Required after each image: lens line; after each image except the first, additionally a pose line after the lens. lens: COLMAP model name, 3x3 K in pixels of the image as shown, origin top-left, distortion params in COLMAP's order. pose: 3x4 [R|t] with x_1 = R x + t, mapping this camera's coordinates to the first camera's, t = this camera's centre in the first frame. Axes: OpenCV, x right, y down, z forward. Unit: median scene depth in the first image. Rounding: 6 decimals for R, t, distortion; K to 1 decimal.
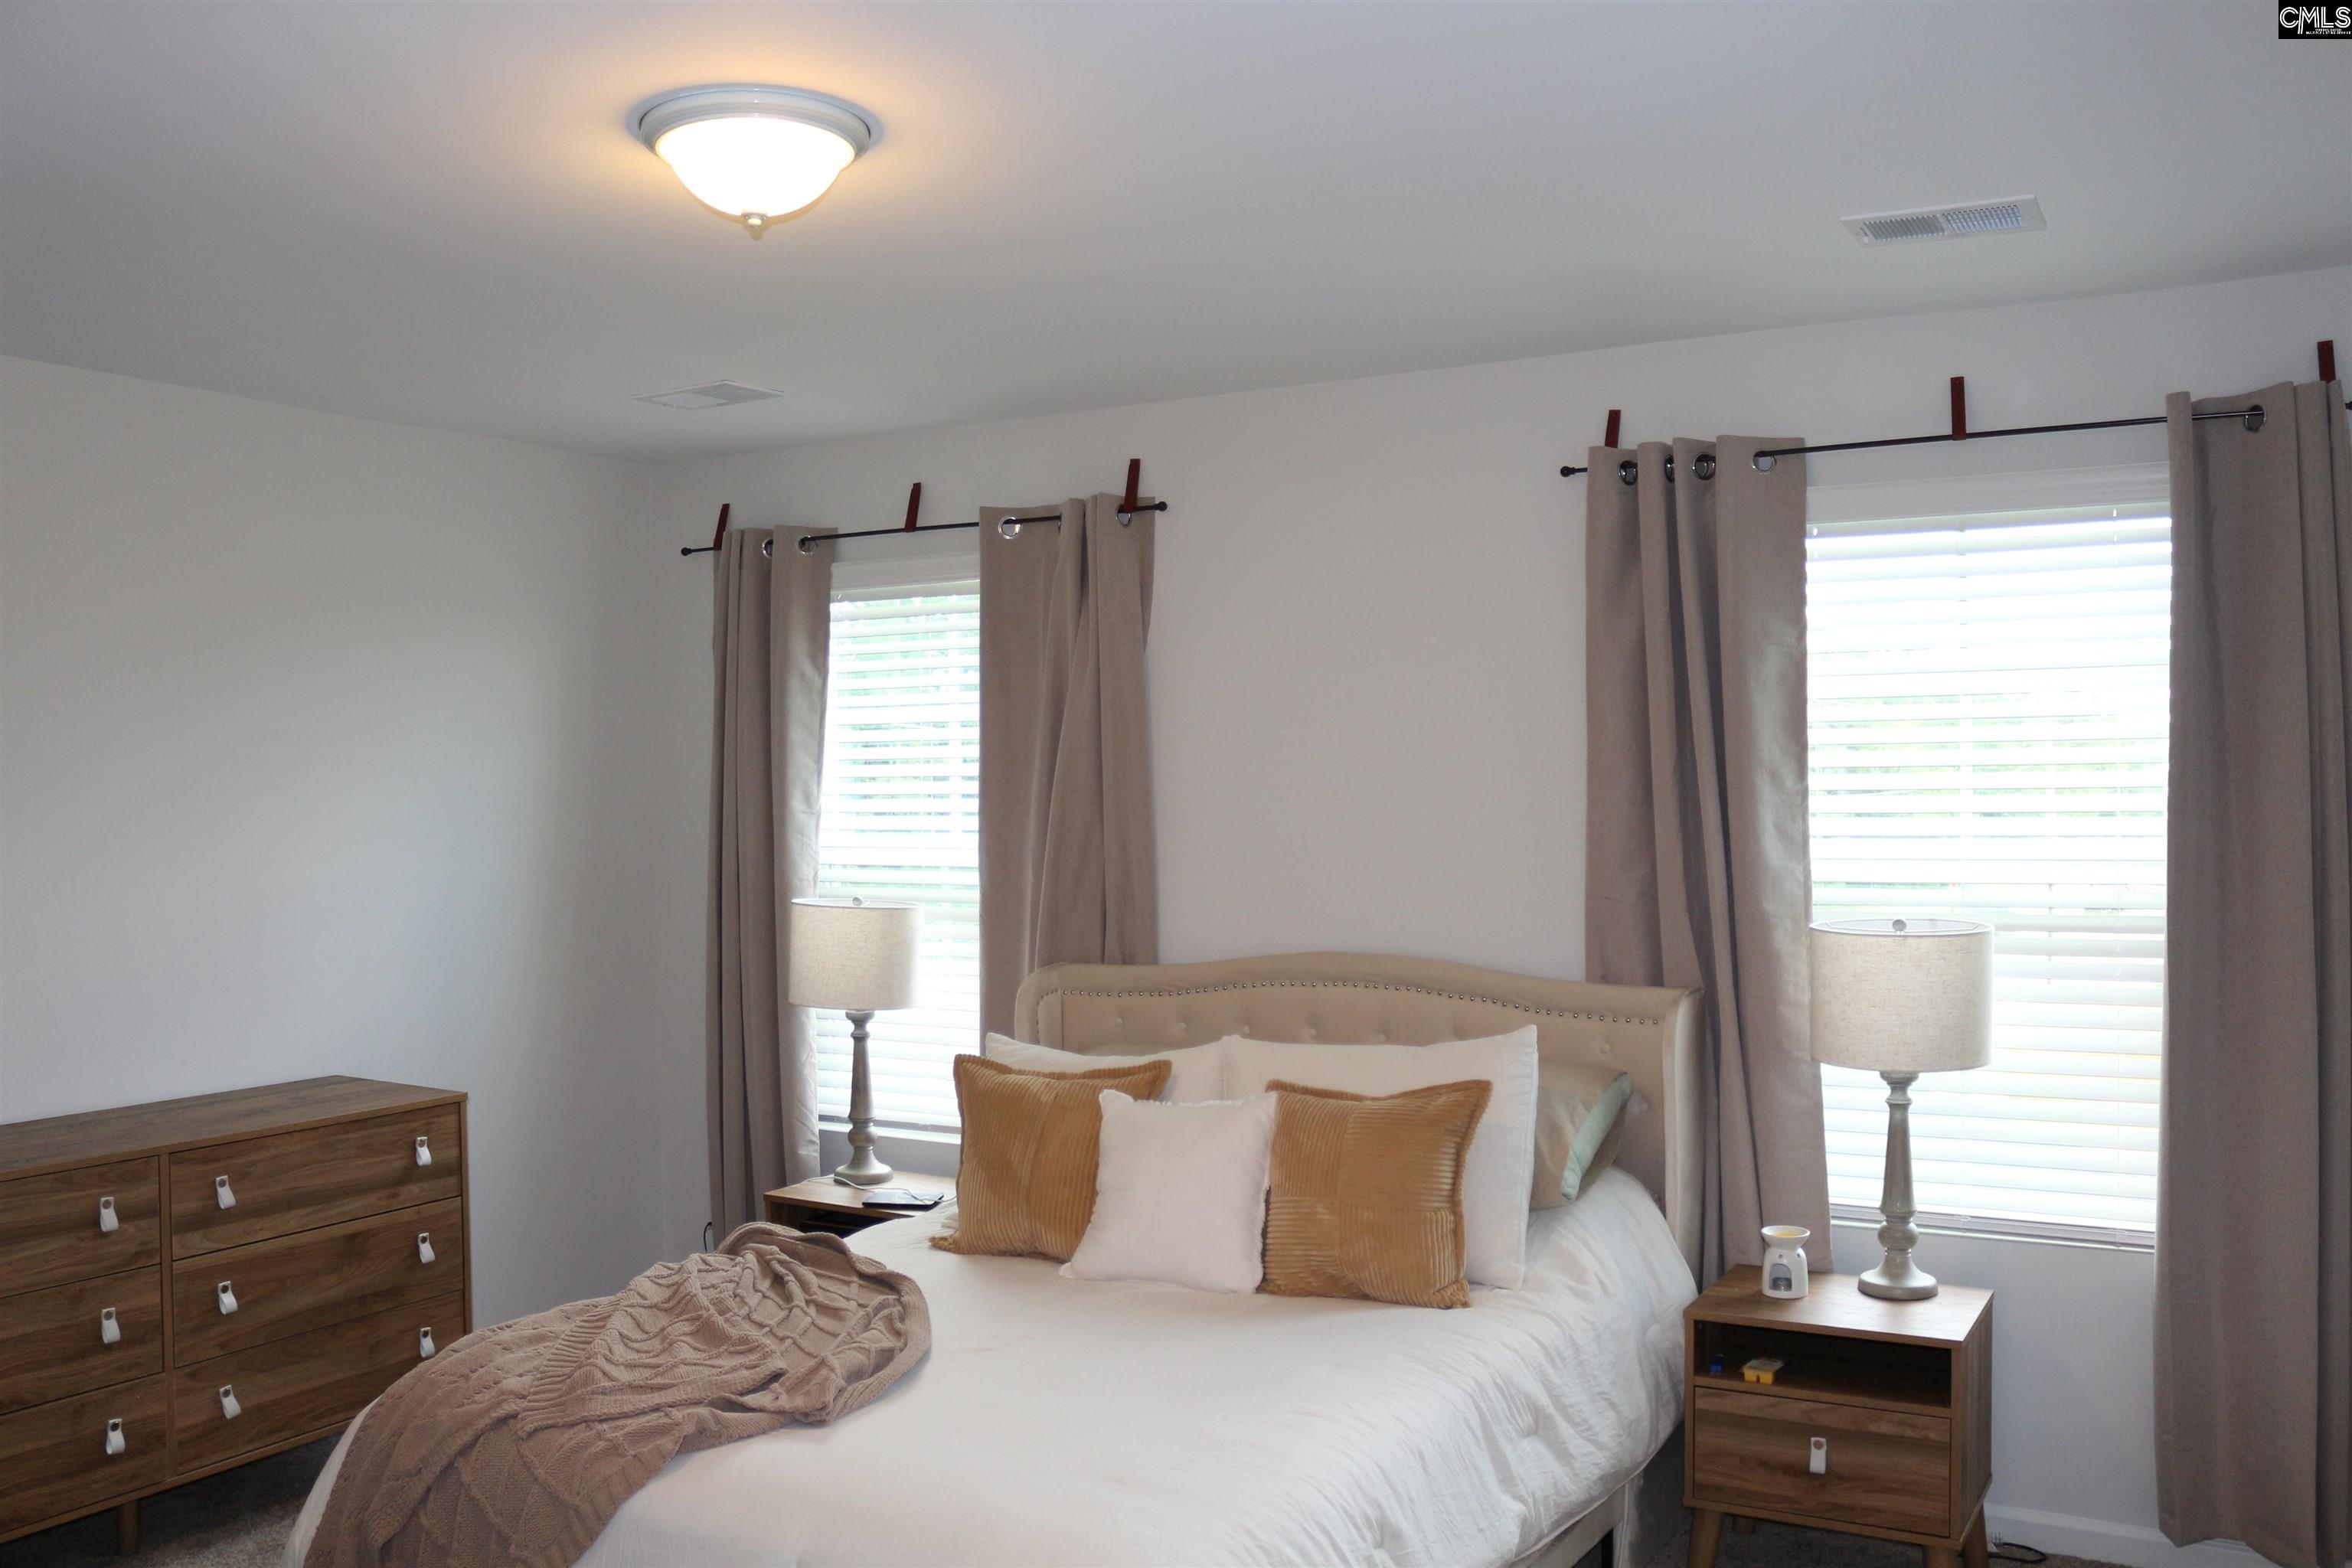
lens RADIAL K [[1695.1, 0, 1176.0], [0, 1695.1, 784.0], [0, 0, 1]] dist [-0.091544, -0.003729]
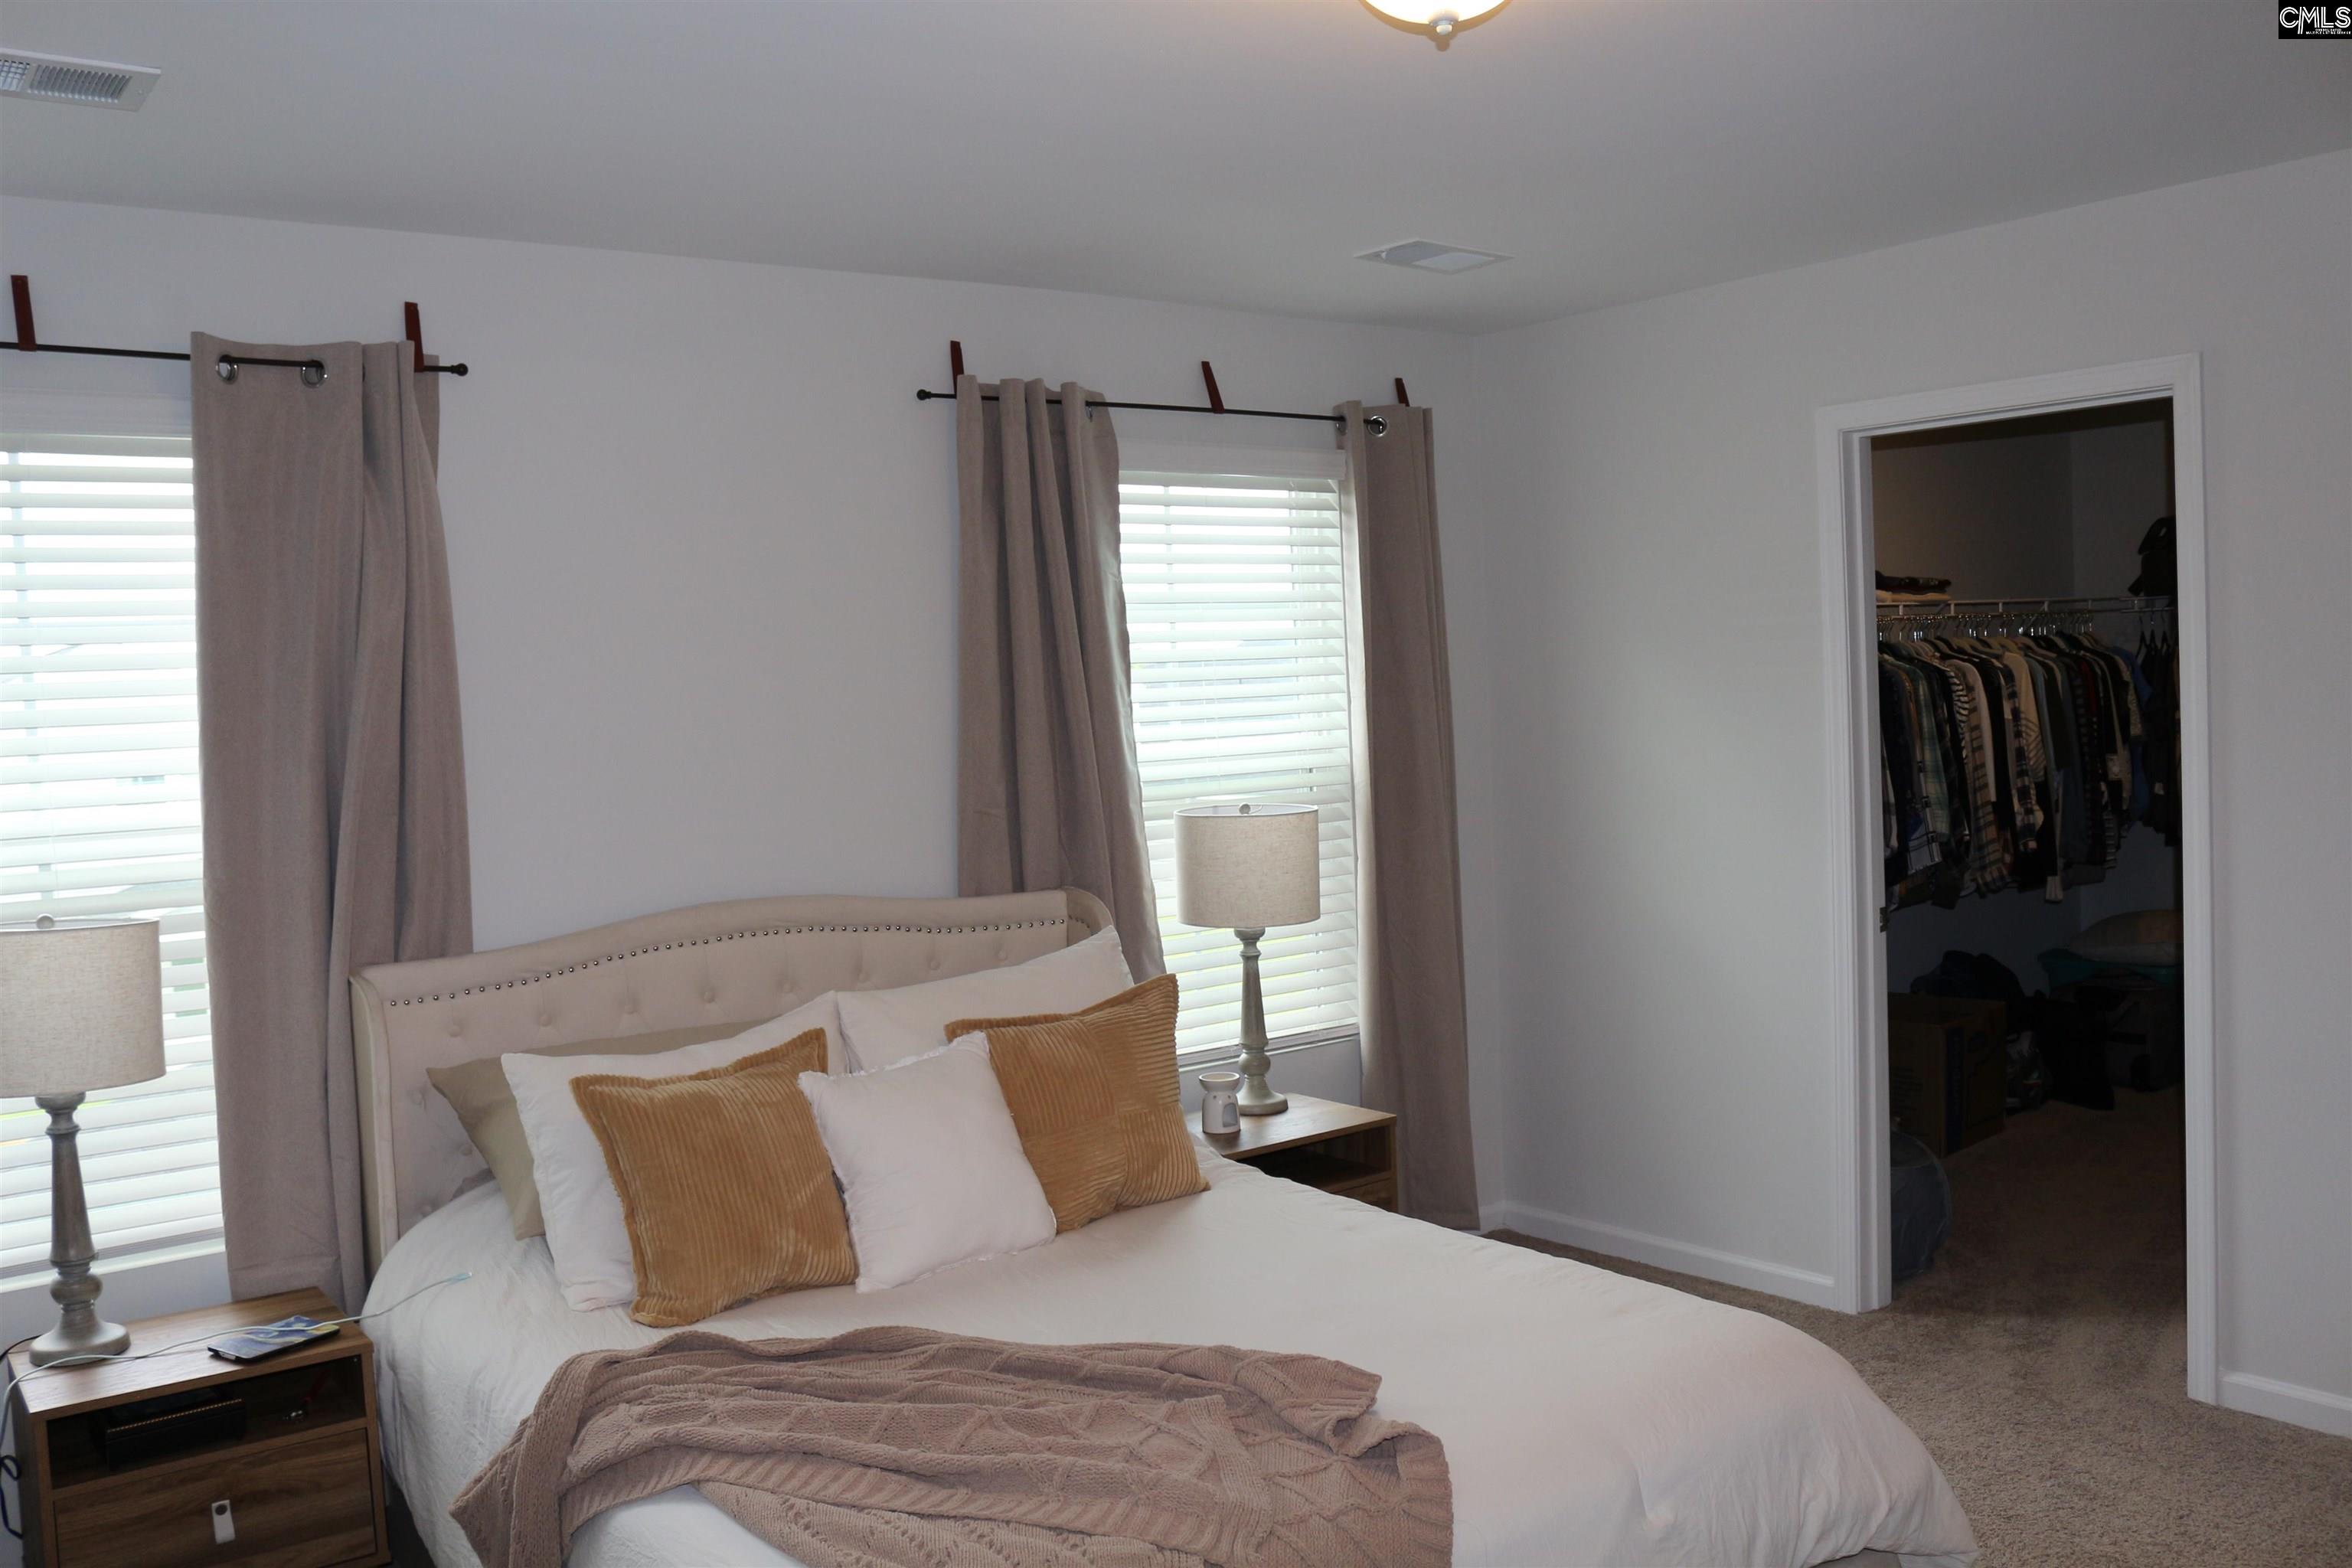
lens RADIAL K [[1943.8, 0, 1152.3], [0, 1943.8, 788.7], [0, 0, 1]] dist [-0.164314, 0.129600]
pose [[0.443259, -0.053181, 0.894815, -0.680885], [0.039099, 0.998436, 0.039971, 0.007702], [-0.895540, 0.017269, 0.444645, 0.333457]]
